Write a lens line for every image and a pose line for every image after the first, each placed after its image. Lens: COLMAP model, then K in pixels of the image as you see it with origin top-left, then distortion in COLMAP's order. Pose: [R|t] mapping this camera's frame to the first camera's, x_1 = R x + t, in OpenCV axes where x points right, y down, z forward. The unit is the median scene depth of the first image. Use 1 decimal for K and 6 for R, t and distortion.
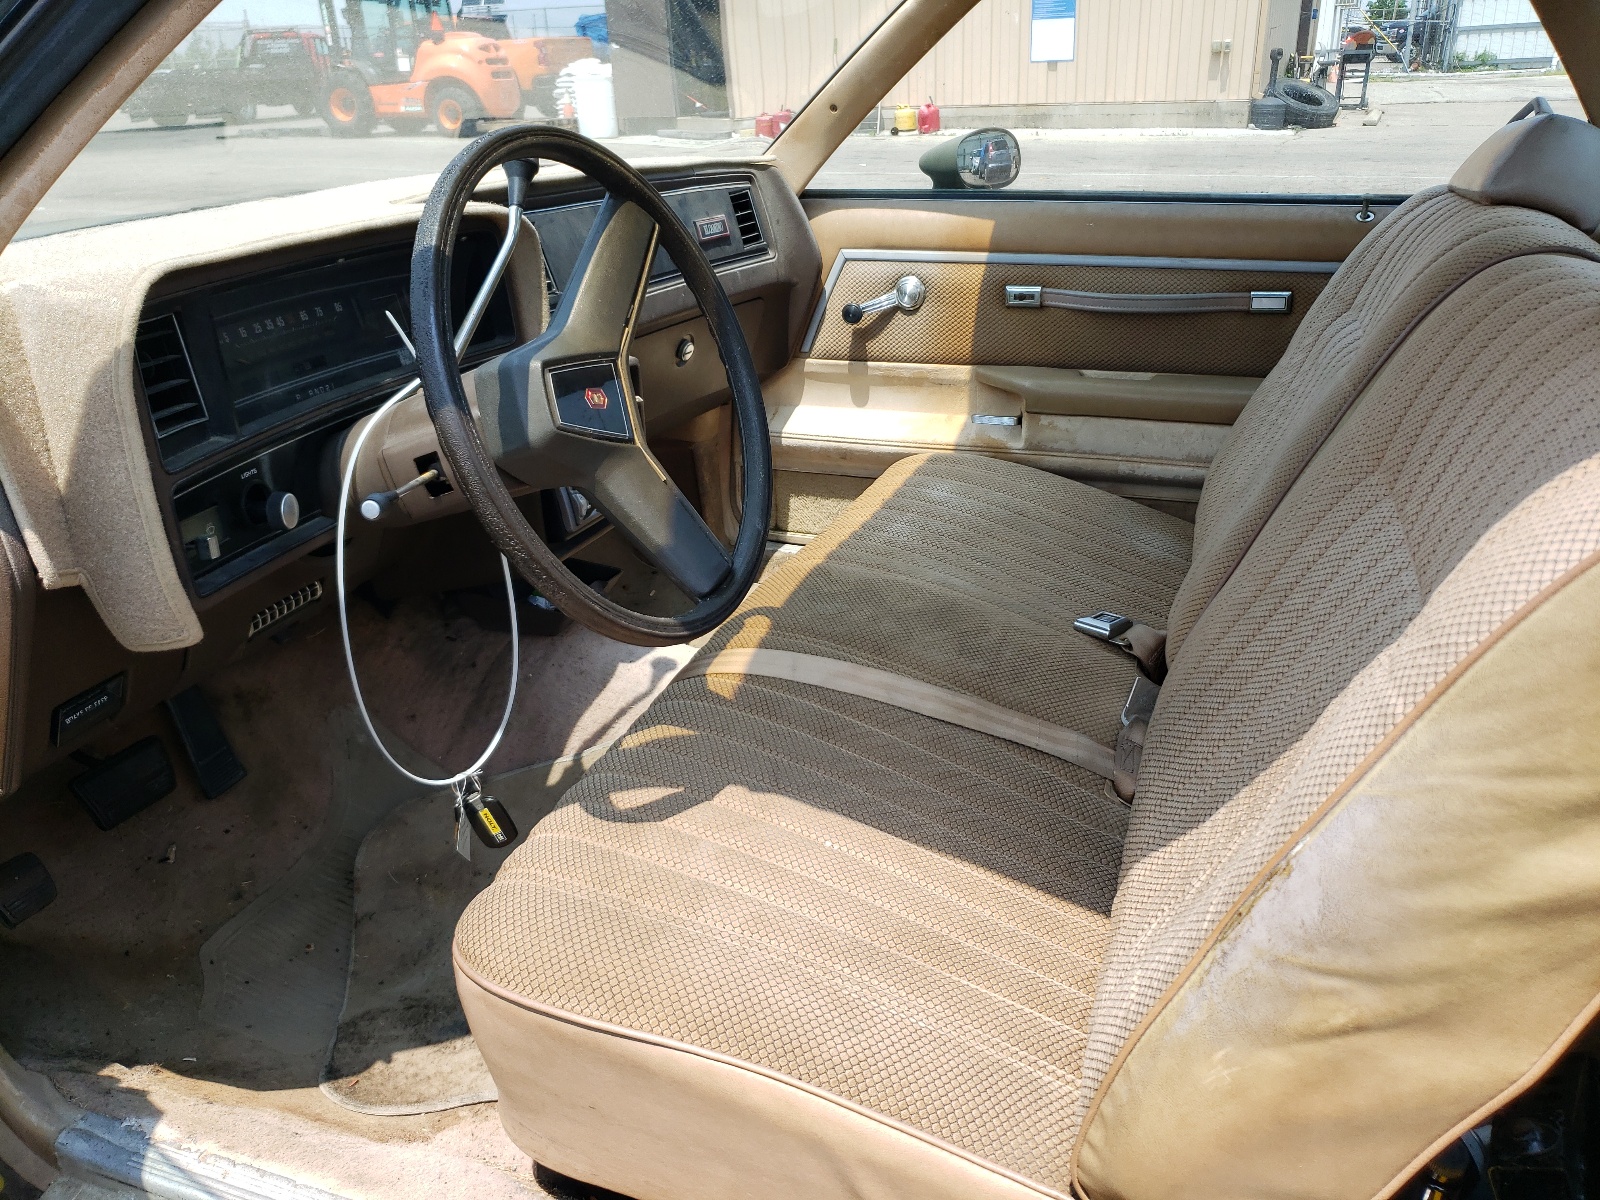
lens RADIAL K [[1294.9, 0, 800.0], [0, 1294.9, 600.0], [0, 0, 1]] dist [0.026513, -0.044498]
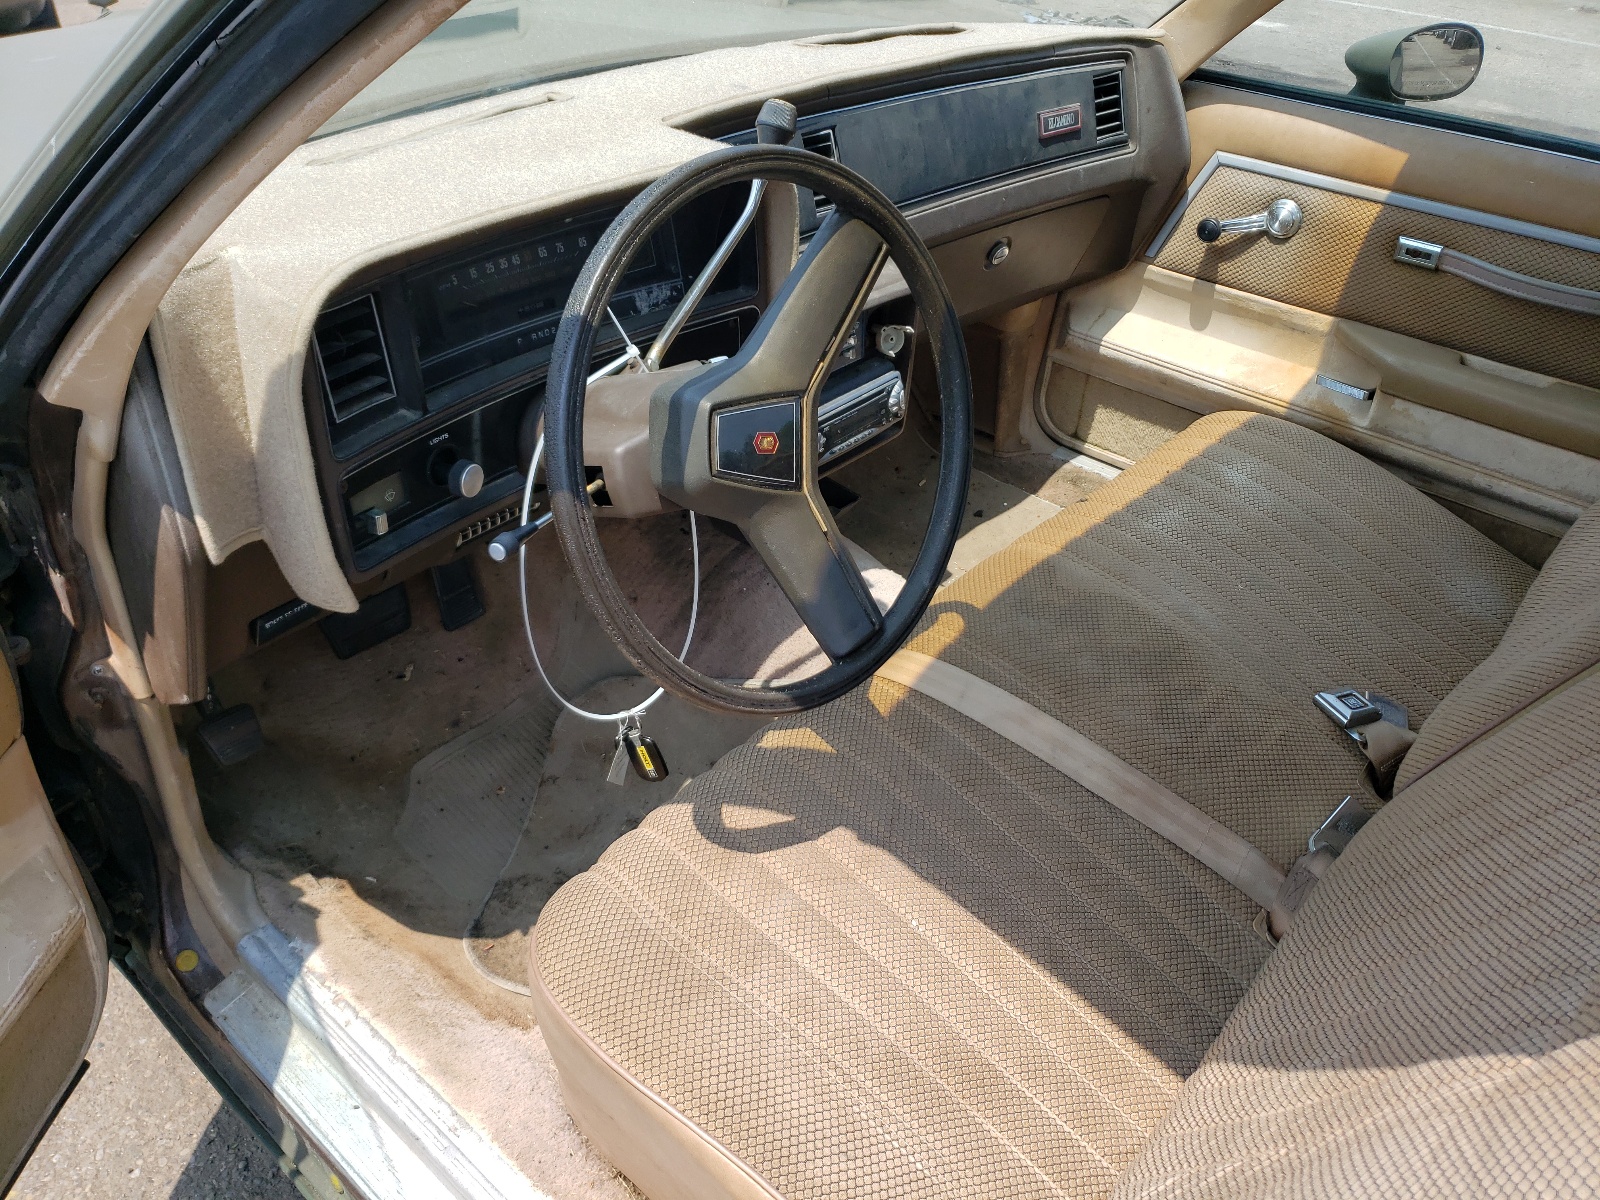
lens RADIAL K [[1294.9, 0, 800.0], [0, 1294.9, 600.0], [0, 0, 1]] dist [-0.001349, 0.000690]
pose [[0.930763, 0.259166, -0.257902, 0.096228], [-0.192530, 0.947072, 0.256878, -0.205646], [0.310826, -0.189439, 0.931397, 0.077407]]
